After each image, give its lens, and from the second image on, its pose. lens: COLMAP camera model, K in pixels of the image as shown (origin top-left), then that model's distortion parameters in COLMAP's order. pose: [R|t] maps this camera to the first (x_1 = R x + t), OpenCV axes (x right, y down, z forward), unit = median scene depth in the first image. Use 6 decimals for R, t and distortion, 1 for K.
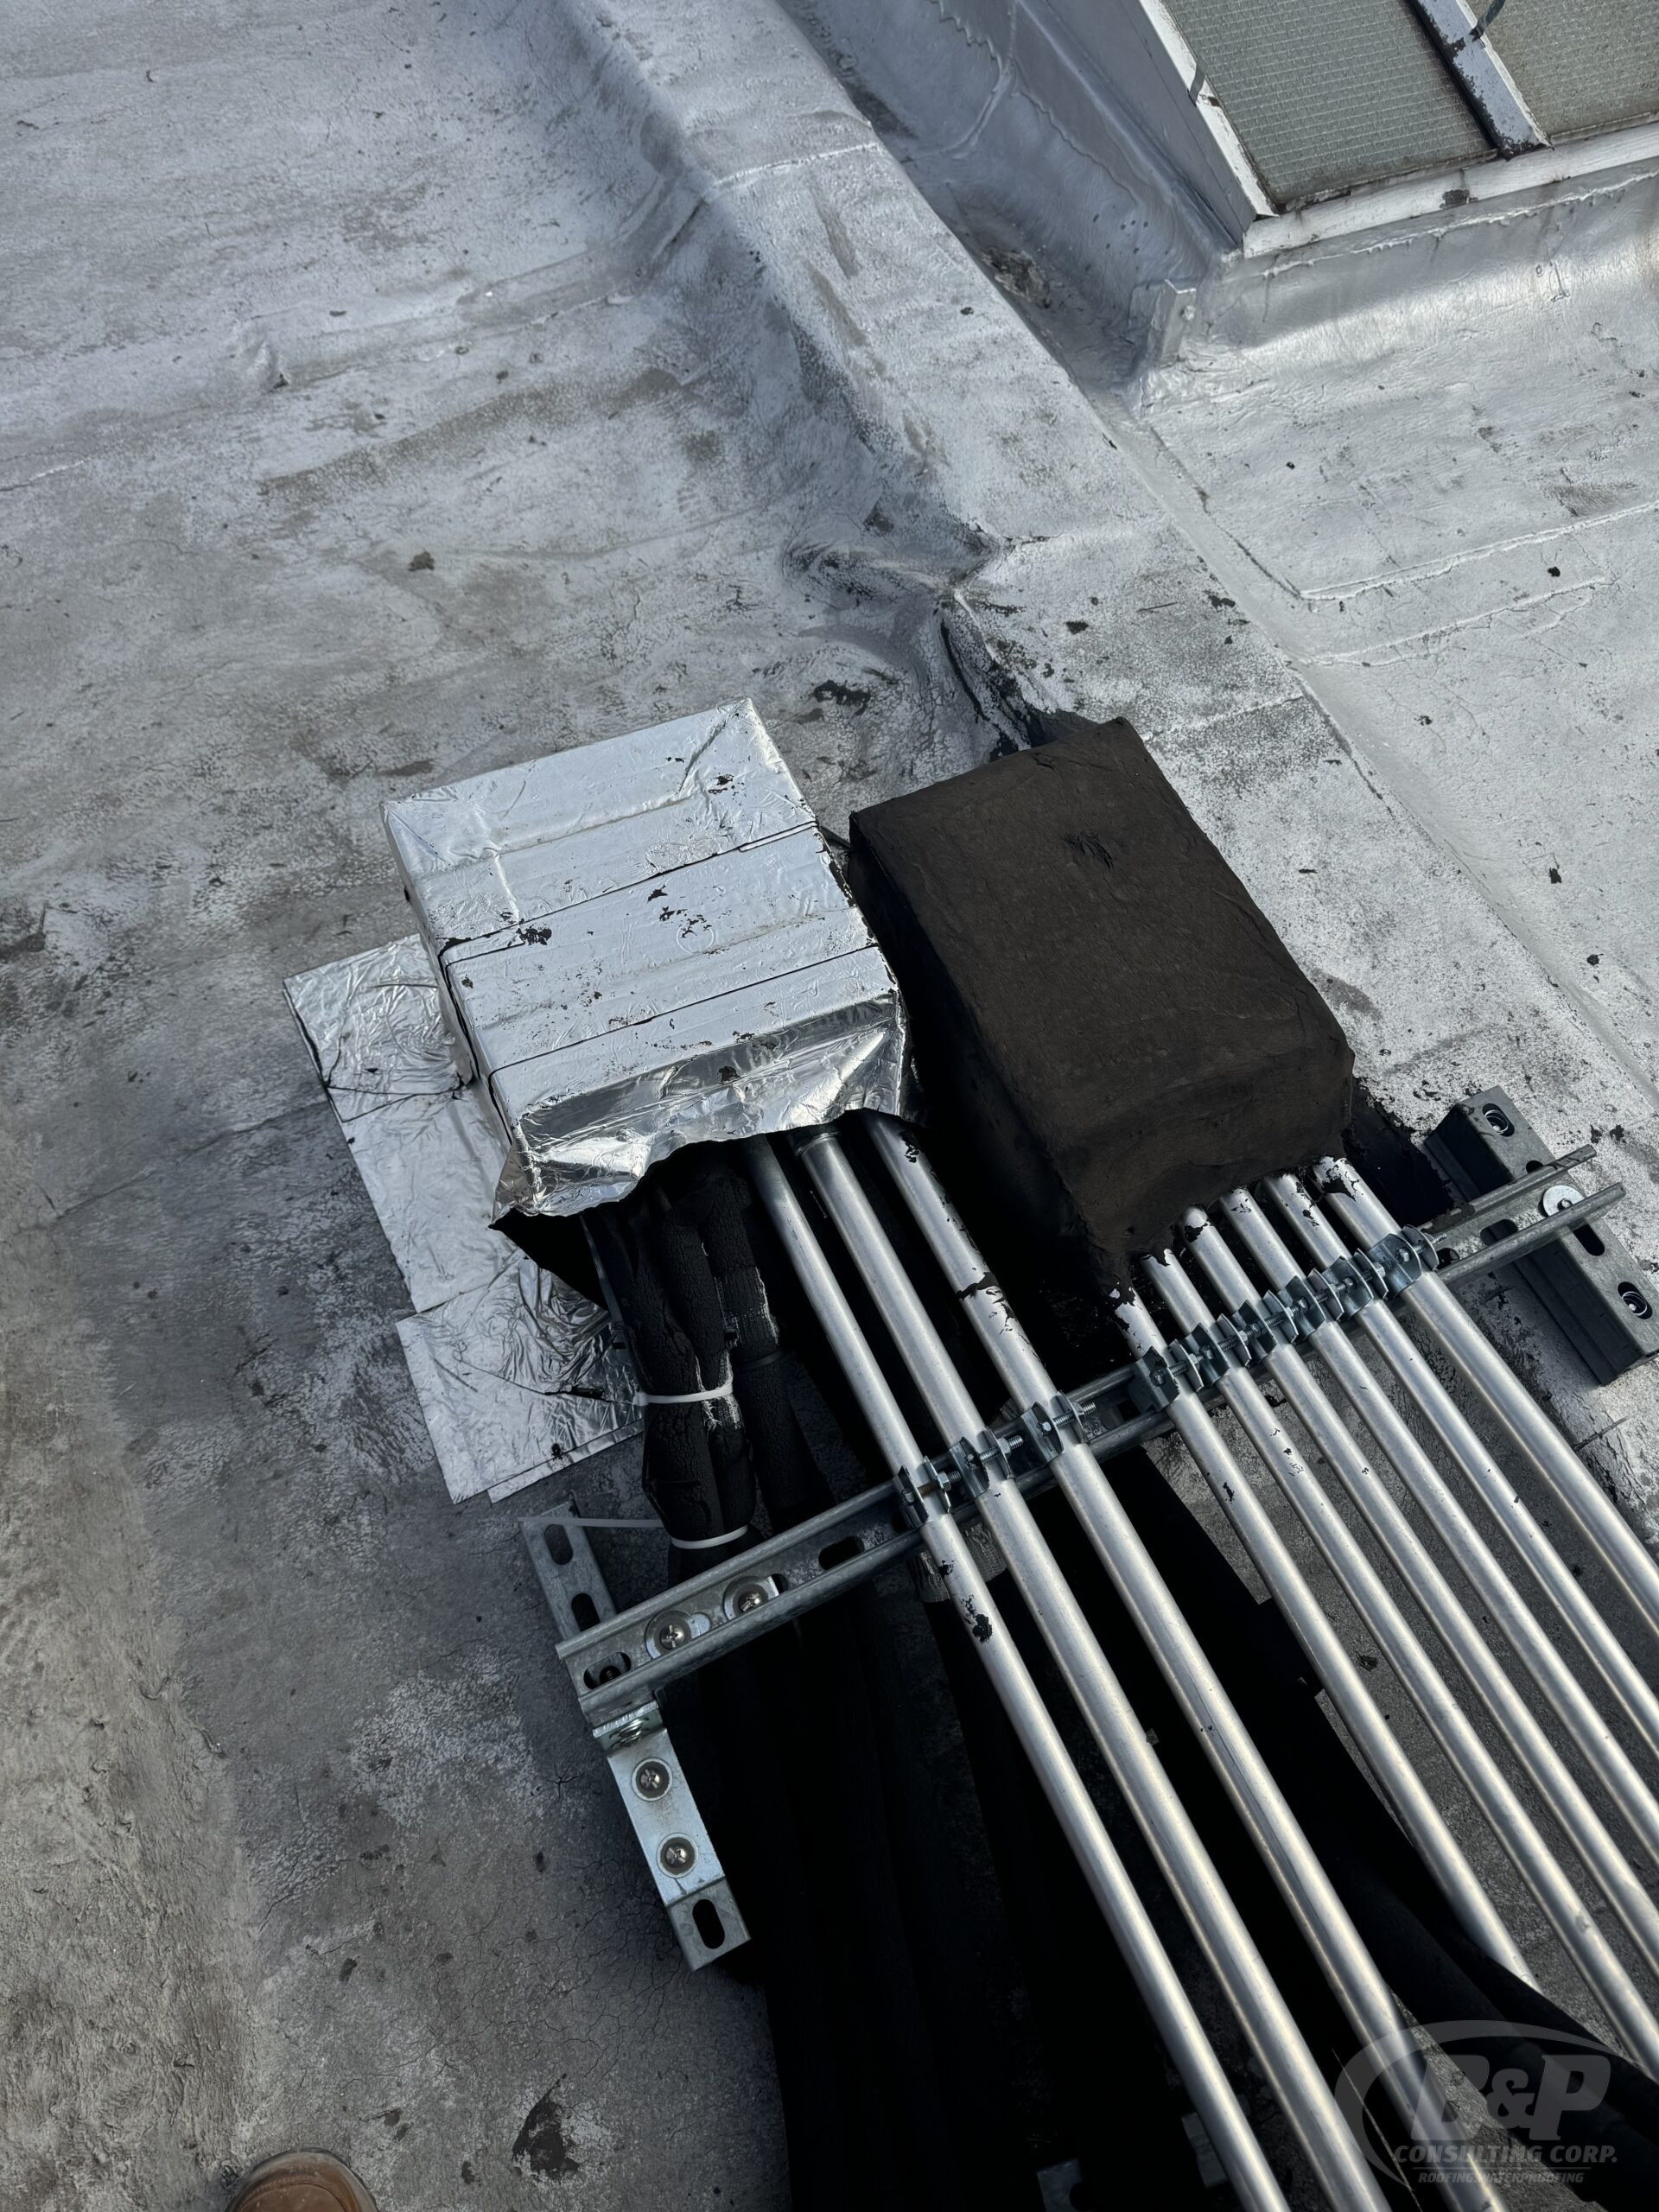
lens RADIAL K [[1657.4, 0, 829.5], [0, 1657.4, 1106.0], [0, 0, 1]] dist [-0.014718, -0.009940]
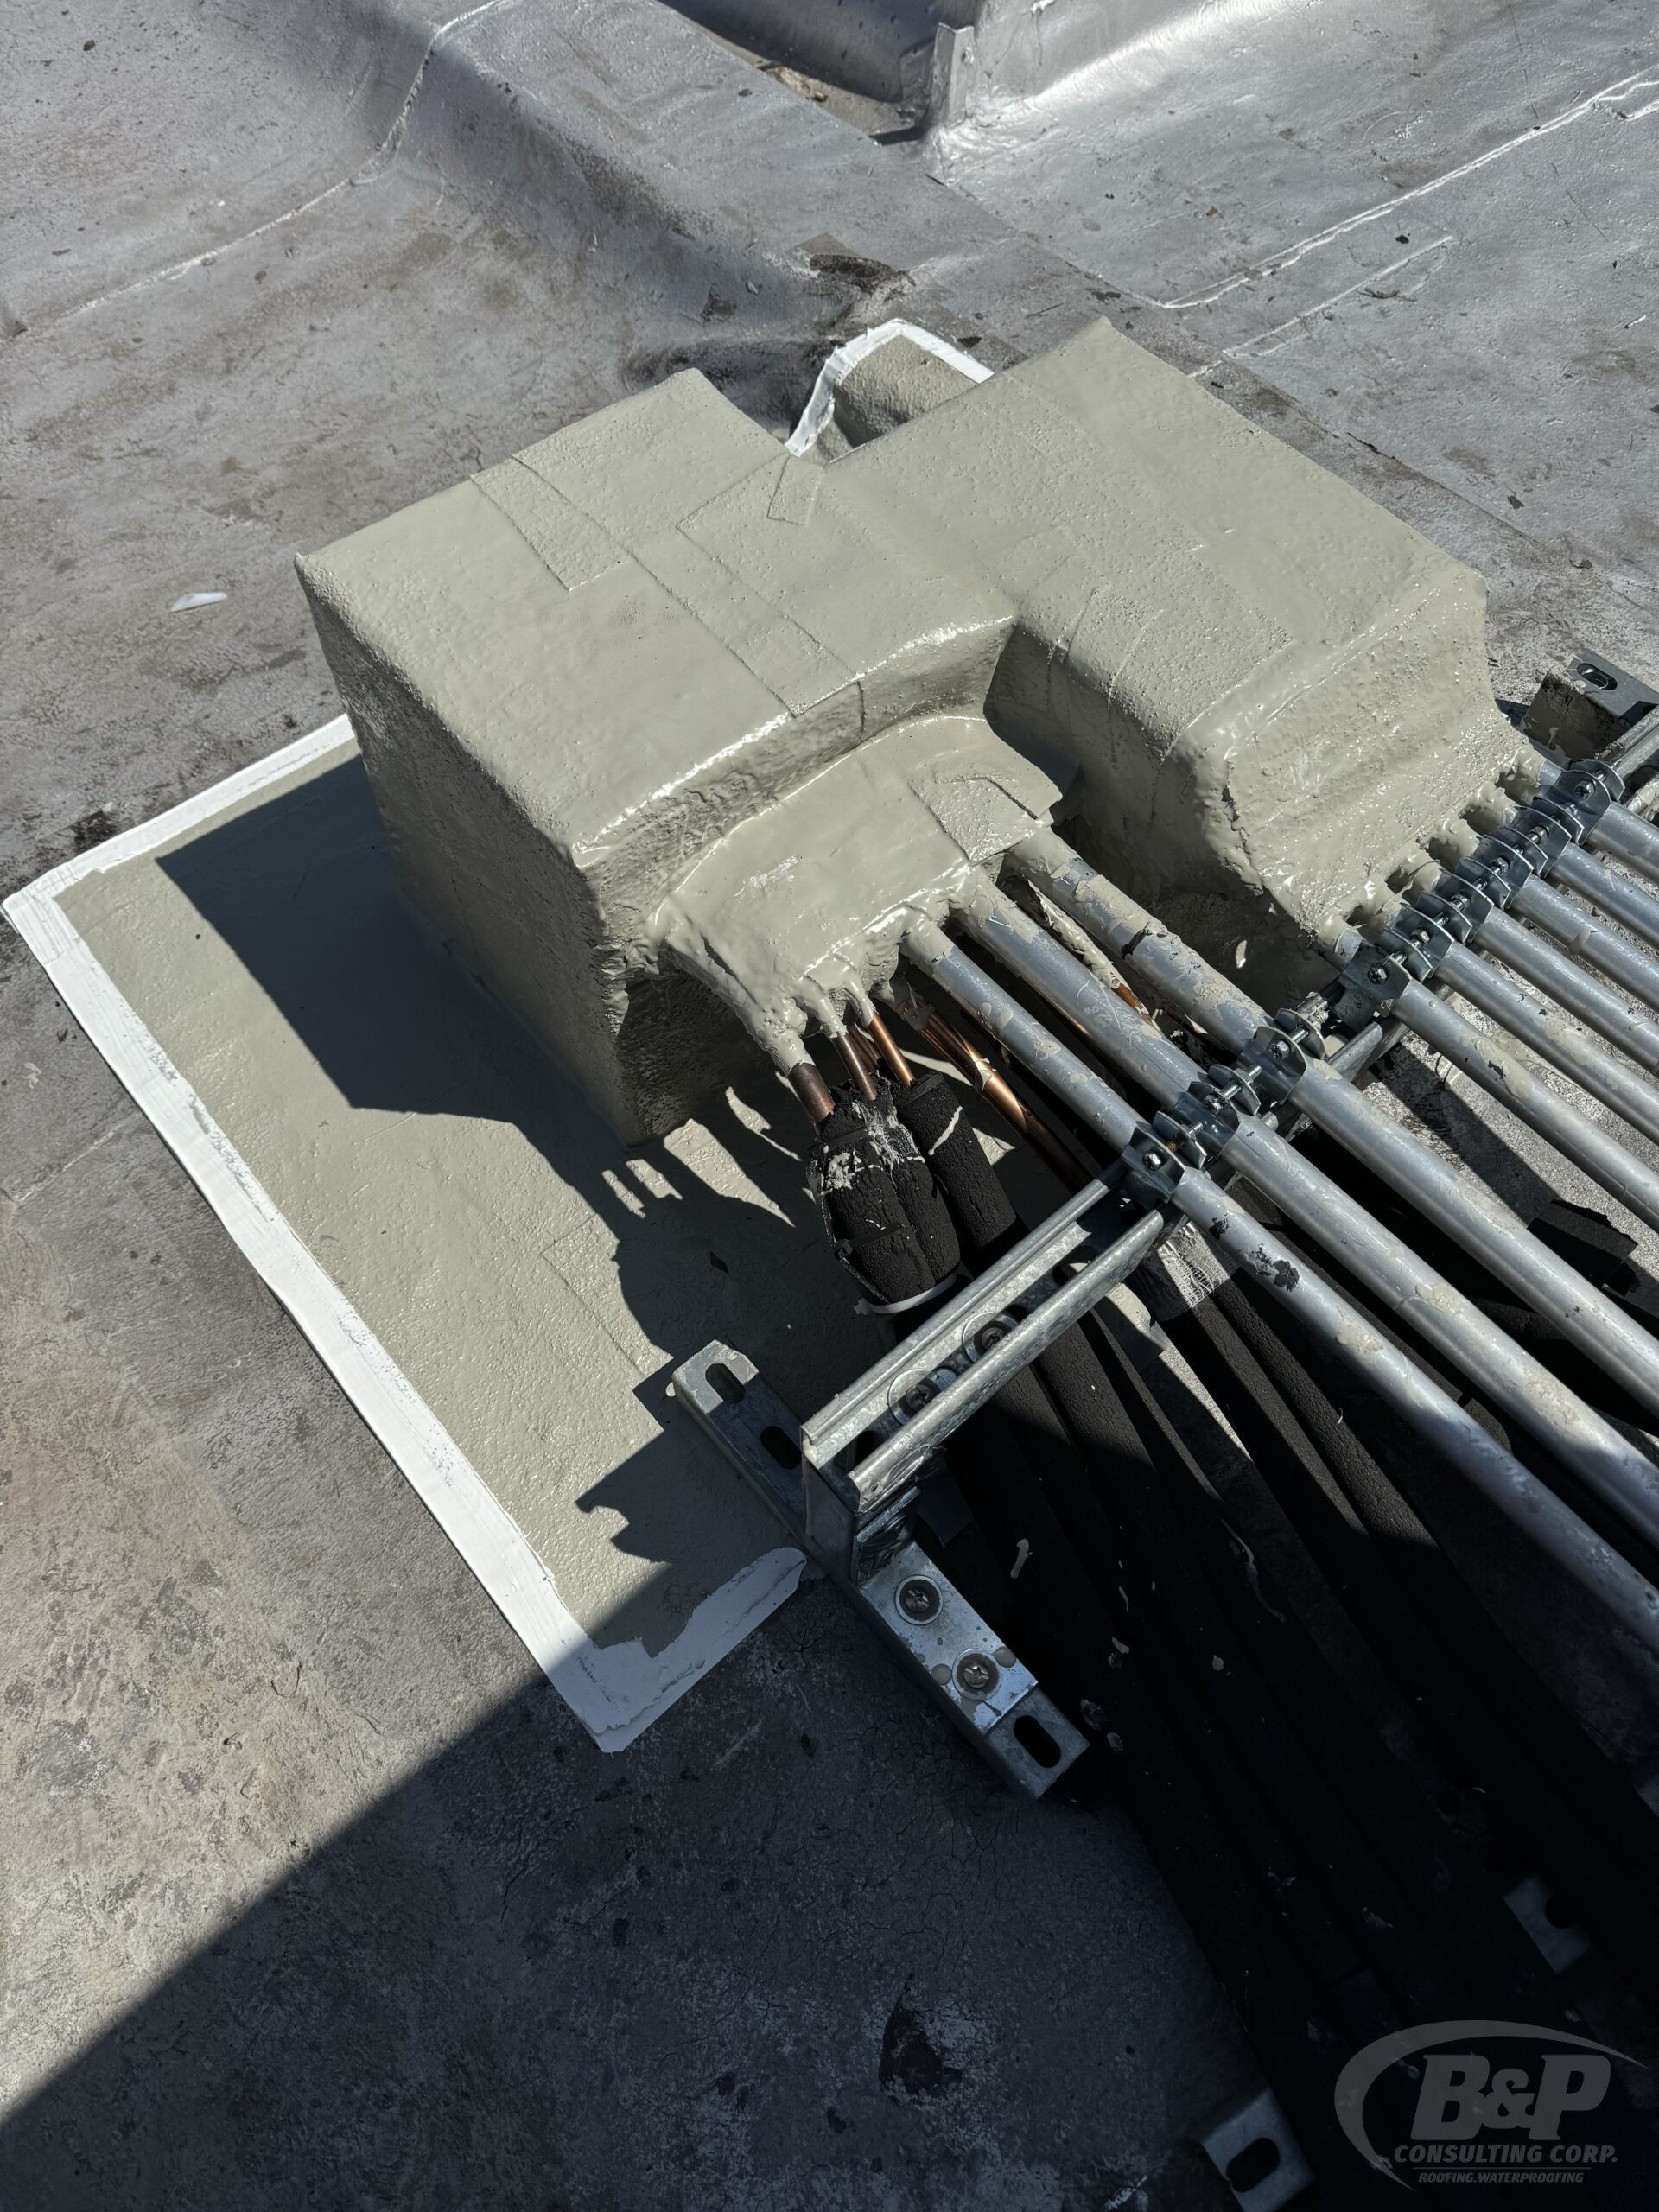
lens RADIAL K [[1657.4, 0, 829.5], [0, 1657.4, 1106.0], [0, 0, 1]] dist [-0.014718, -0.009940]
pose [[0.964292, -0.248745, 0.090917, -0.112514], [0.251161, 0.967813, -0.015986, 0.113667], [-0.084014, 0.038250, 0.995730, 0.108814]]
